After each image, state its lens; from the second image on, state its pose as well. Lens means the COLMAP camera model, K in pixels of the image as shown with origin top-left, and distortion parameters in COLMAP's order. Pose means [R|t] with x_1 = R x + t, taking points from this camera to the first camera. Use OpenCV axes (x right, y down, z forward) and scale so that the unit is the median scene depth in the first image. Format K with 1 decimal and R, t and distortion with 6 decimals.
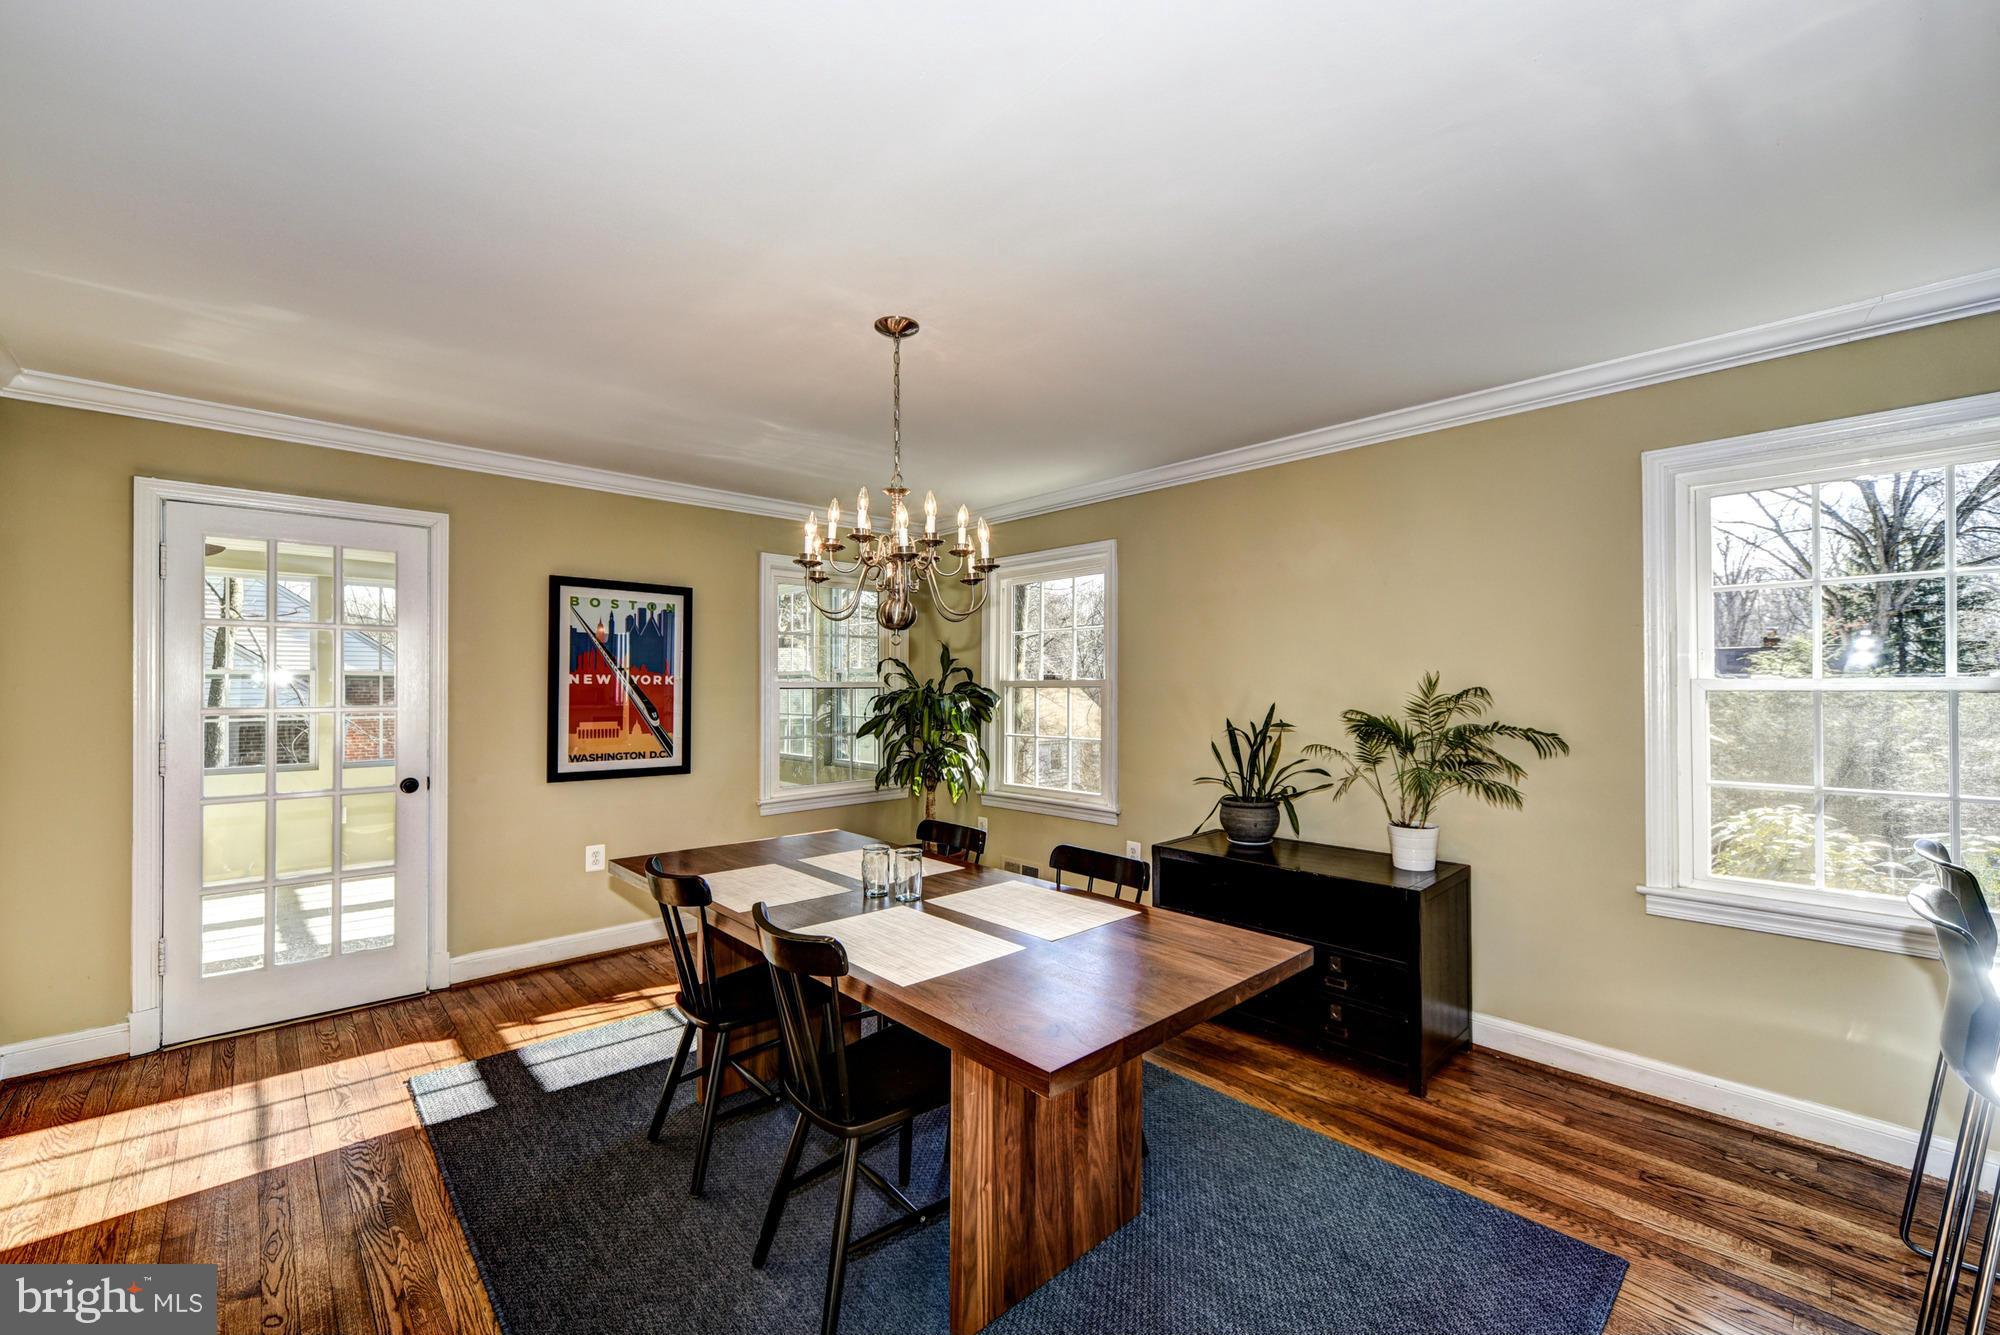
lens RADIAL K [[824.5, 0, 1015.3], [0, 824.5, 676.4], [0, 0, 1]] dist [0.008293, 0.000092]
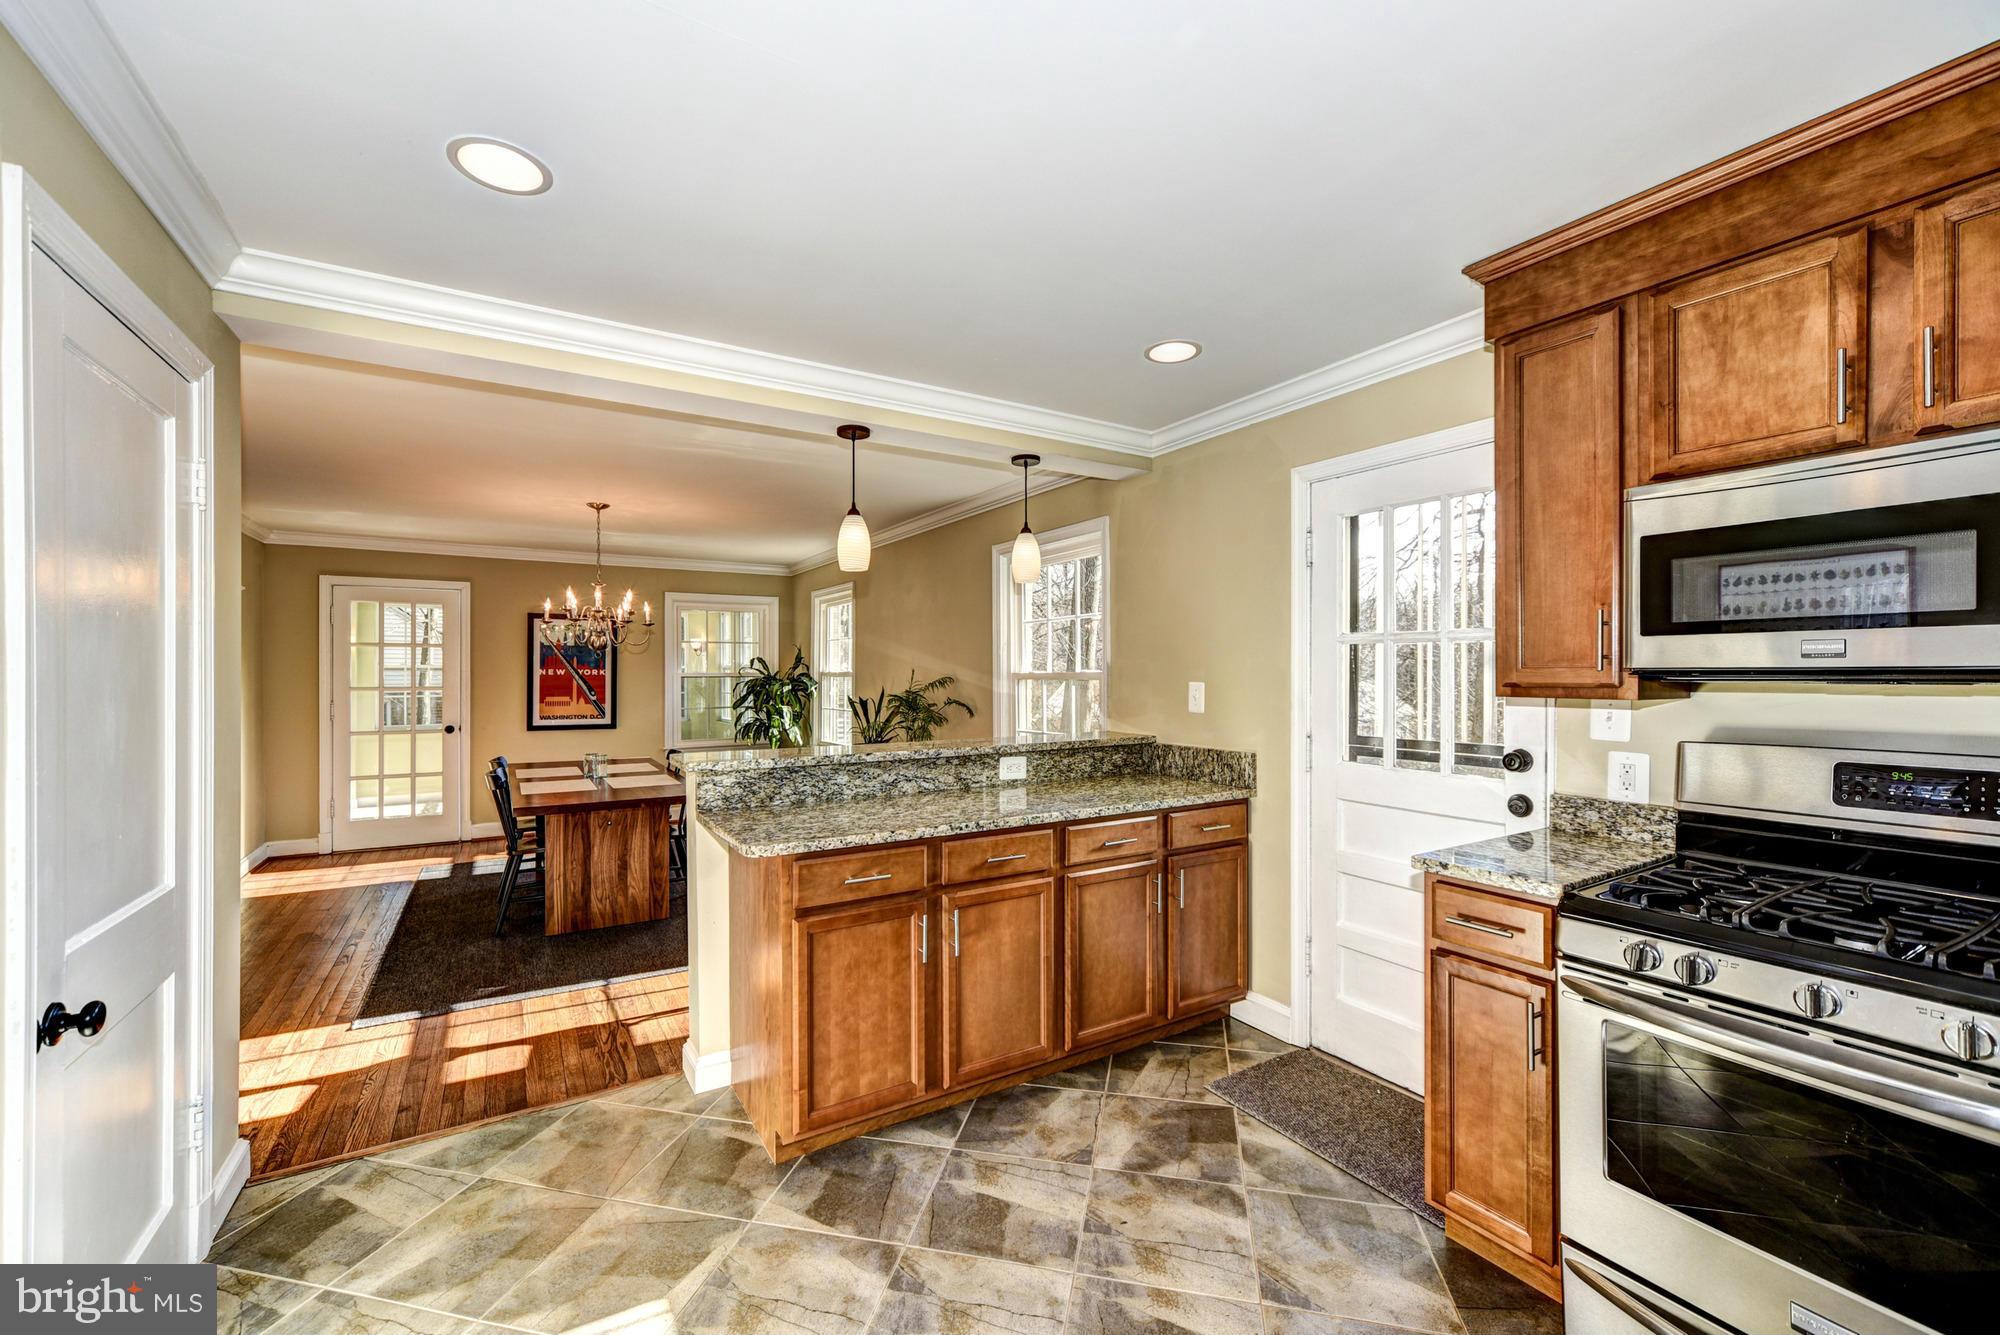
lens RADIAL K [[824.5, 0, 1009.5], [0, 824.5, 669.1], [0, 0, 1]] dist [0.008293, 0.000092]
pose [[0.978261, -0.003273, -0.207349, 0.763802], [0.004263, 0.999982, 0.004330, -0.005853], [0.207331, -0.005120, 0.978257, -0.481982]]
